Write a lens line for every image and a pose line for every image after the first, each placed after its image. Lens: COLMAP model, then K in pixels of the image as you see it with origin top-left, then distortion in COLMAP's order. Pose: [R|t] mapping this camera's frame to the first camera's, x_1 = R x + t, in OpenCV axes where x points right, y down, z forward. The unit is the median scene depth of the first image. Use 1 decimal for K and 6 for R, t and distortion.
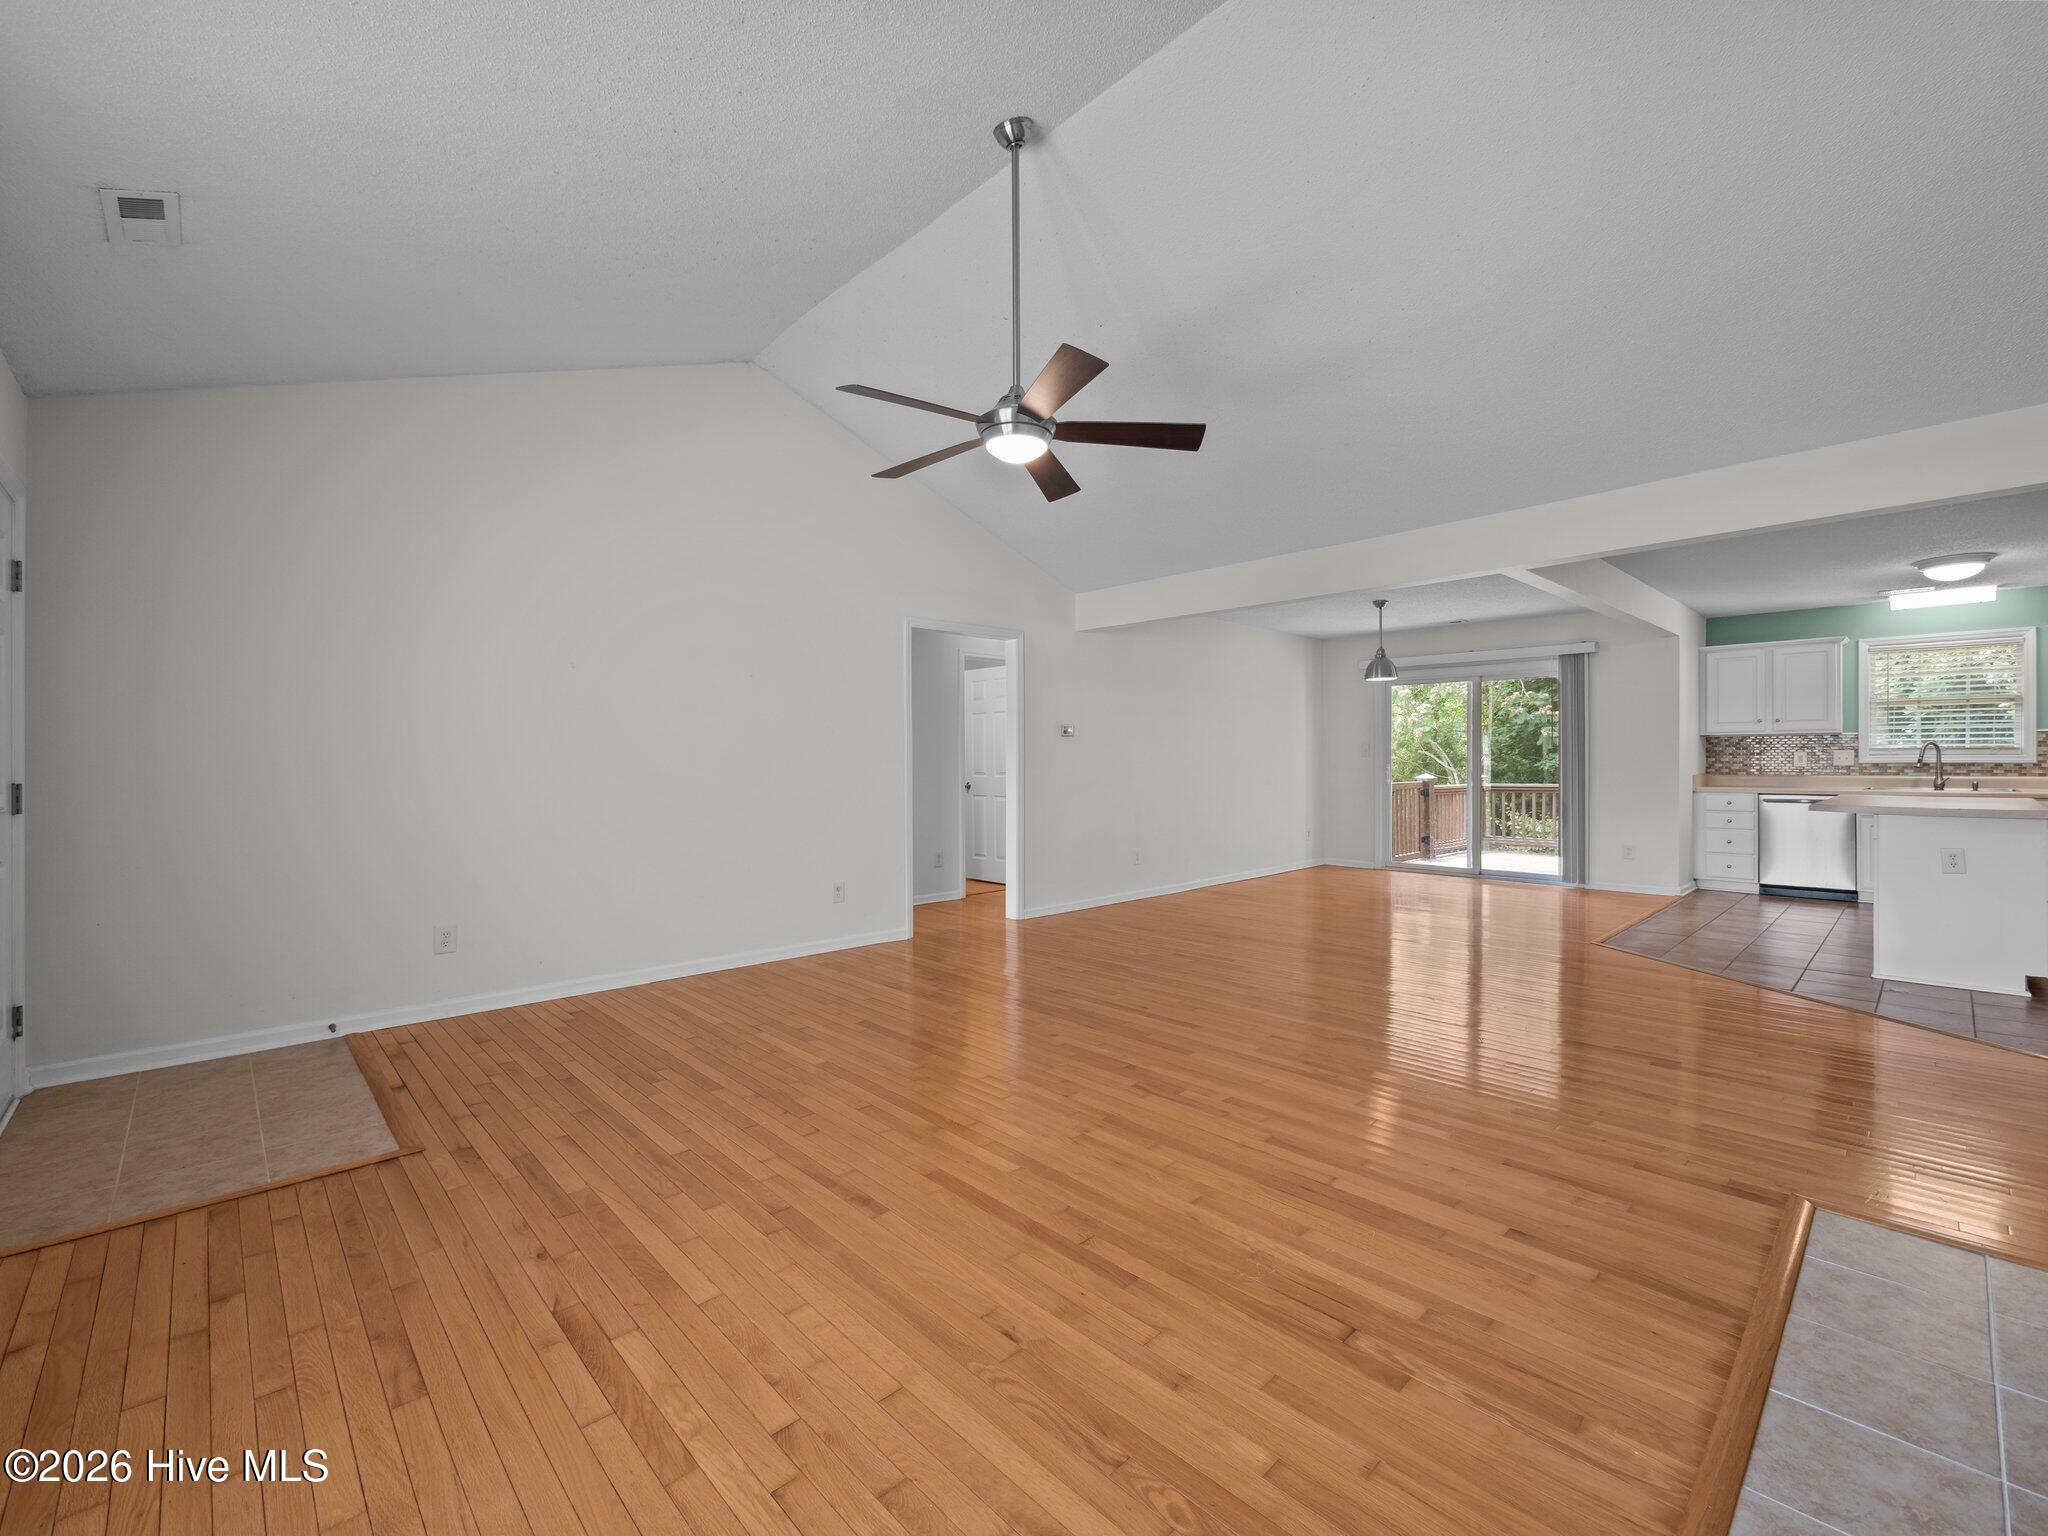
lens RADIAL K [[875.1, 0, 1022.2], [0, 875.1, 751.8], [0, 0, 1]] dist [-0.008457, 0.000118]
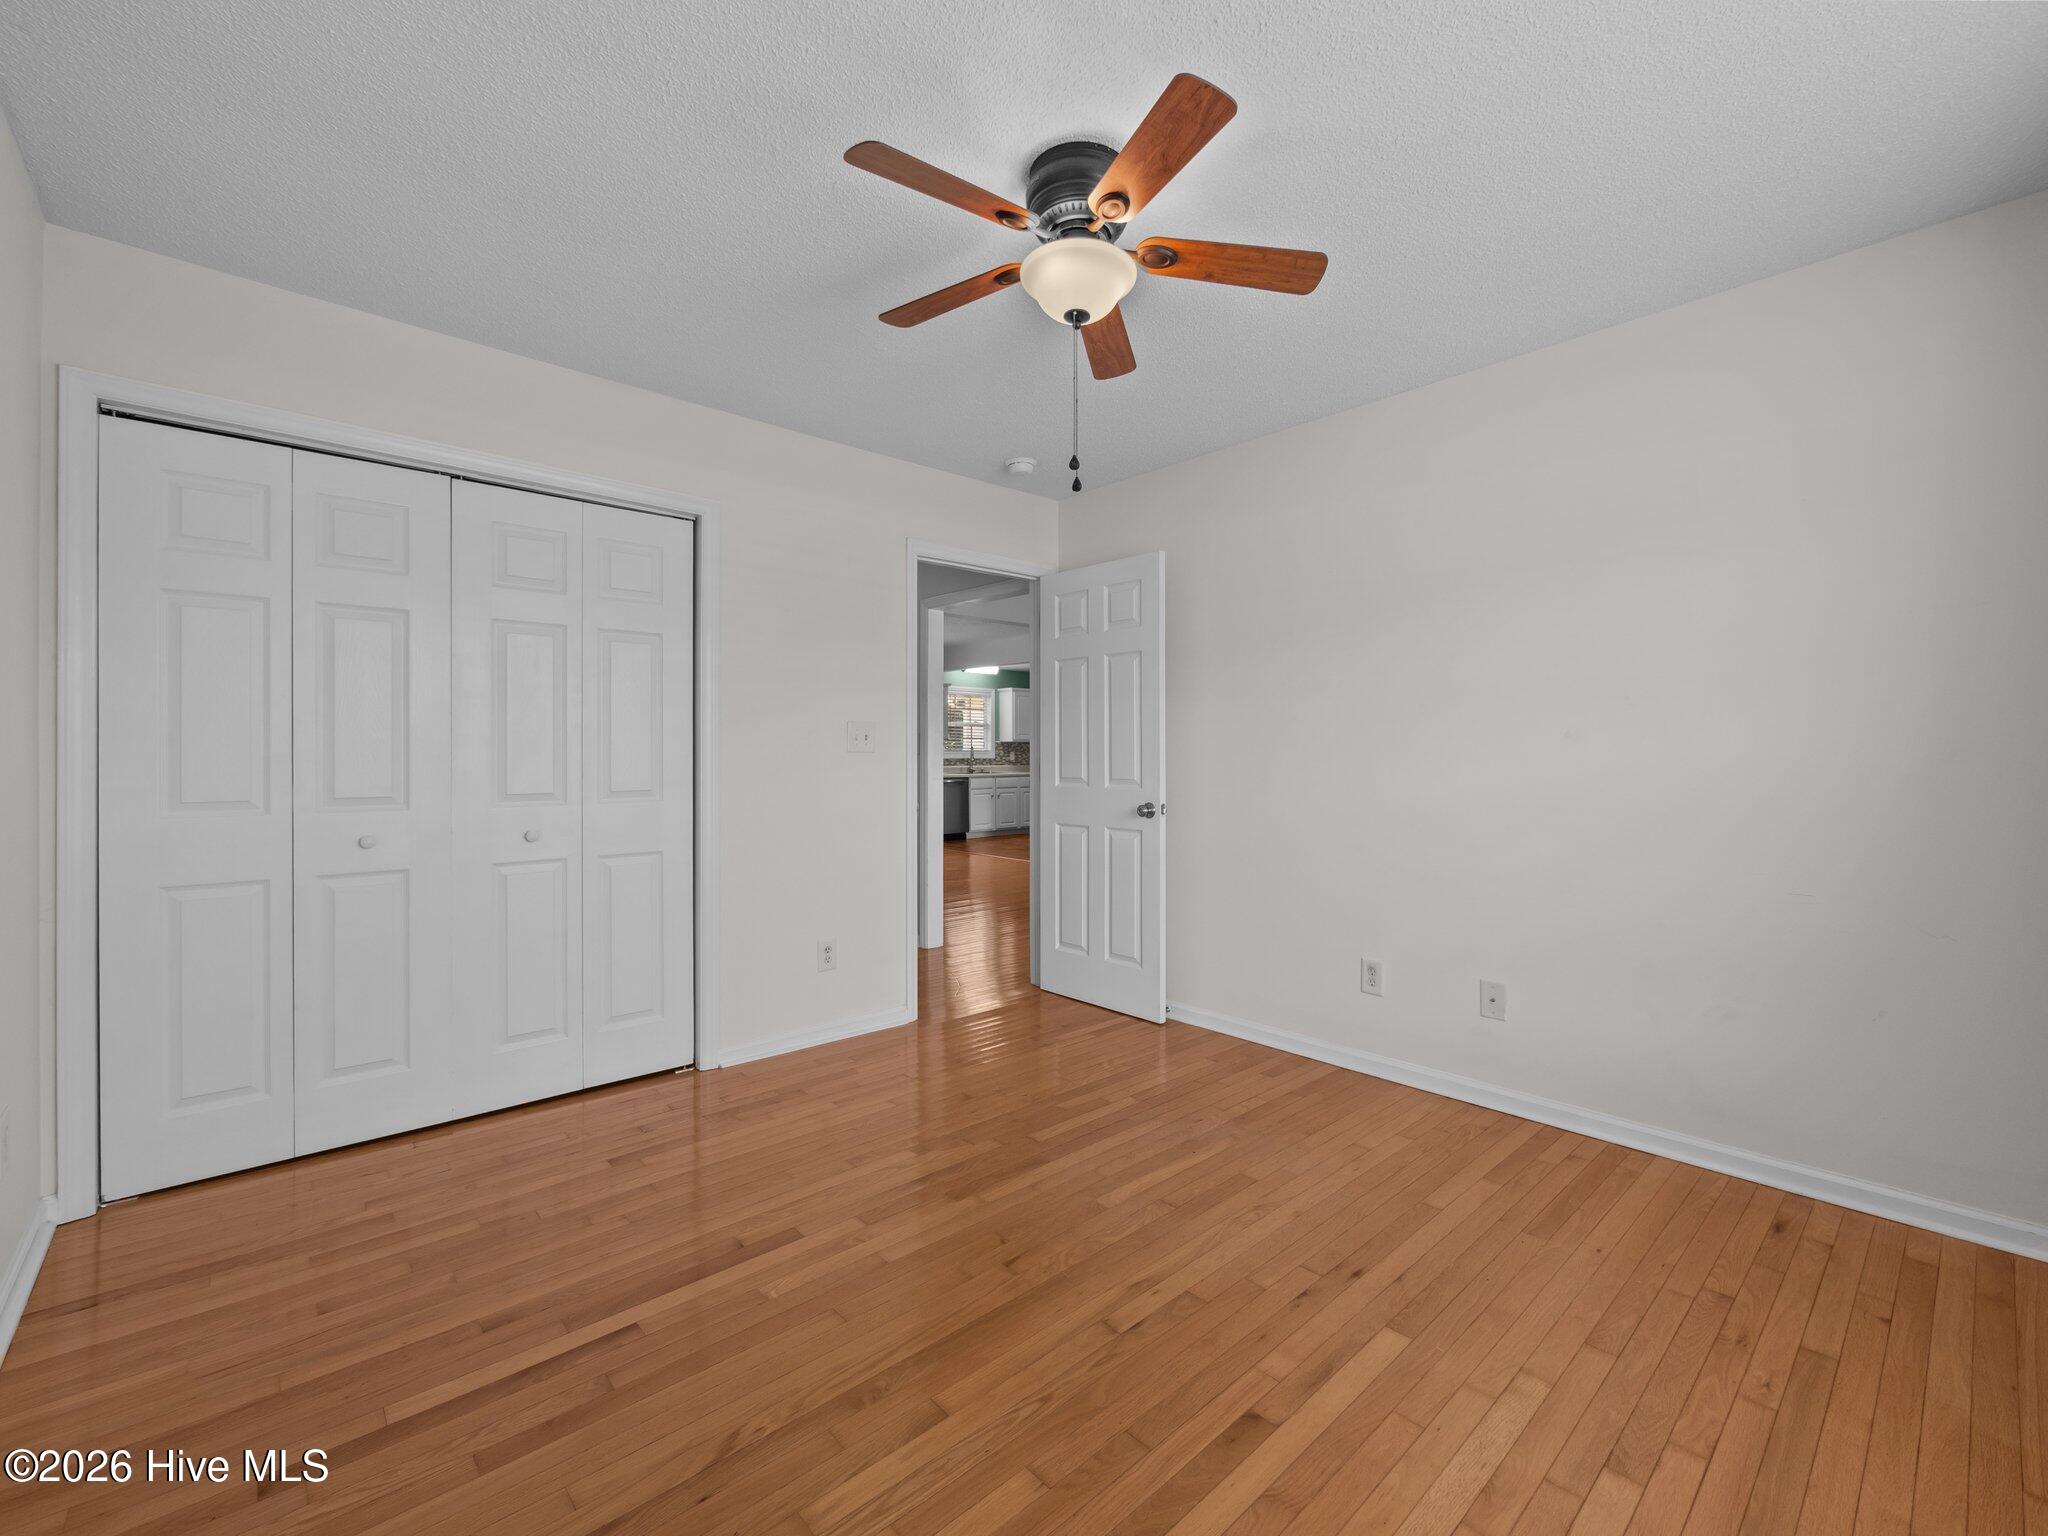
lens RADIAL K [[875.1, 0, 1022.2], [0, 875.1, 751.8], [0, 0, 1]] dist [-0.008457, 0.000118]
pose [[0.029079, 0.006338, 0.999557, -0.737489], [-0.009082, 0.999940, -0.006076, 0.008720], [-0.999536, -0.008901, 0.029135, 0.803744]]
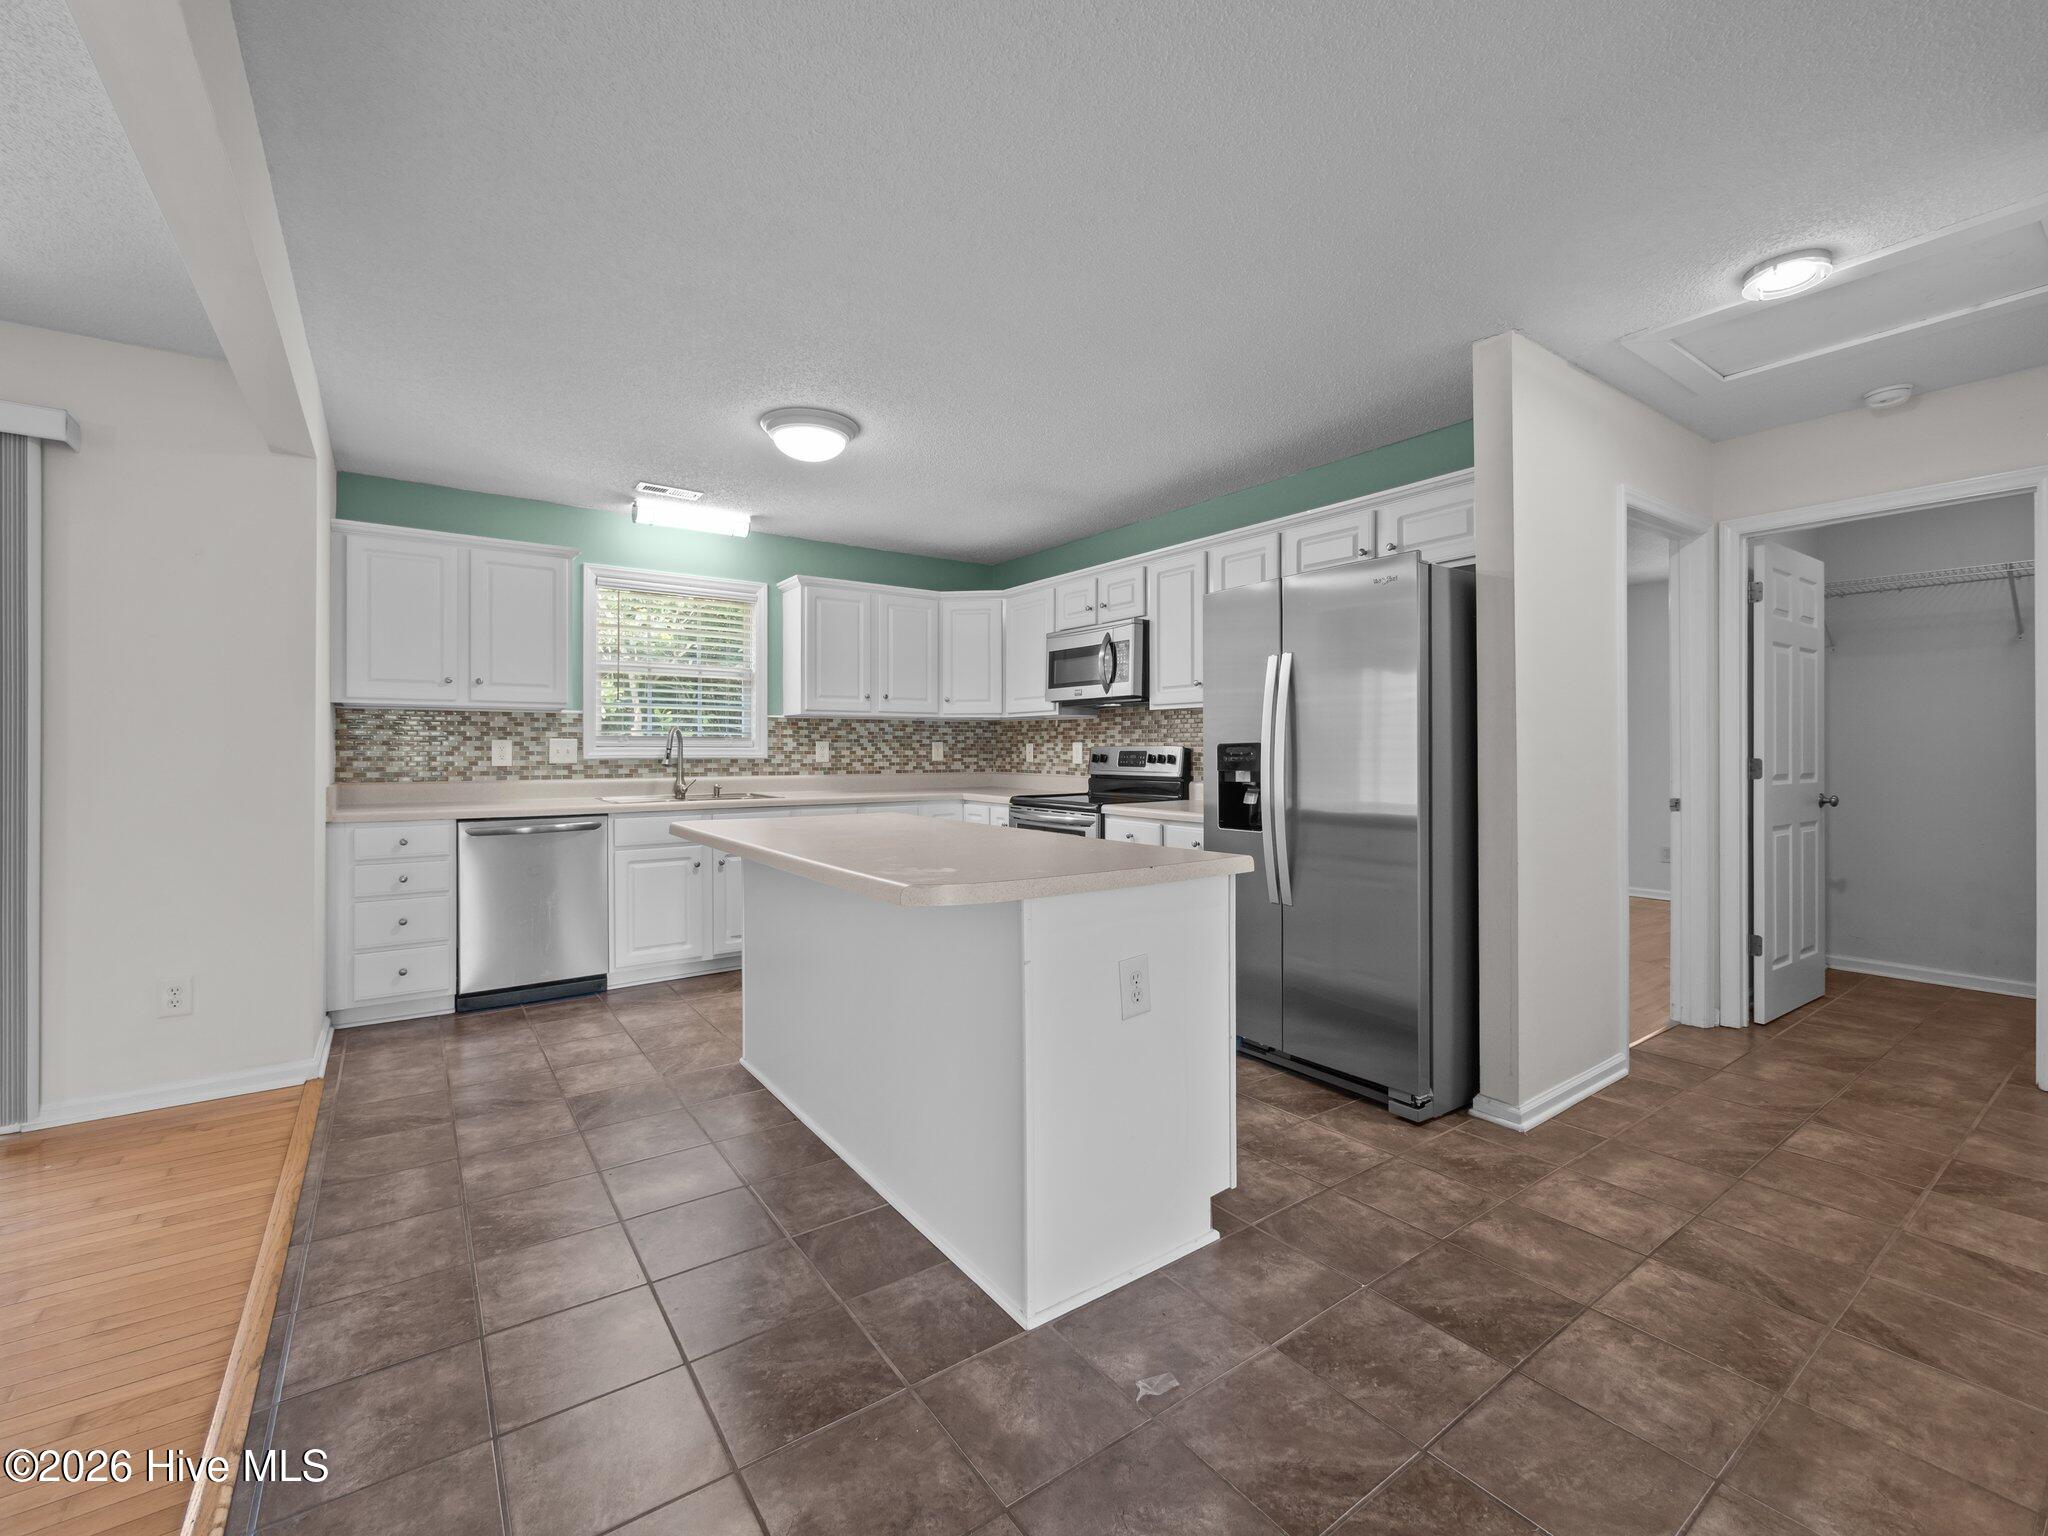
lens RADIAL K [[875.1, 0, 1022.2], [0, 875.1, 751.8], [0, 0, 1]] dist [-0.008457, 0.000118]
pose [[0.130967, 0.002074, 0.991384, 0.385933], [-0.009596, 0.999954, -0.000824, 0.005110], [-0.991340, -0.009406, 0.130981, 0.611436]]
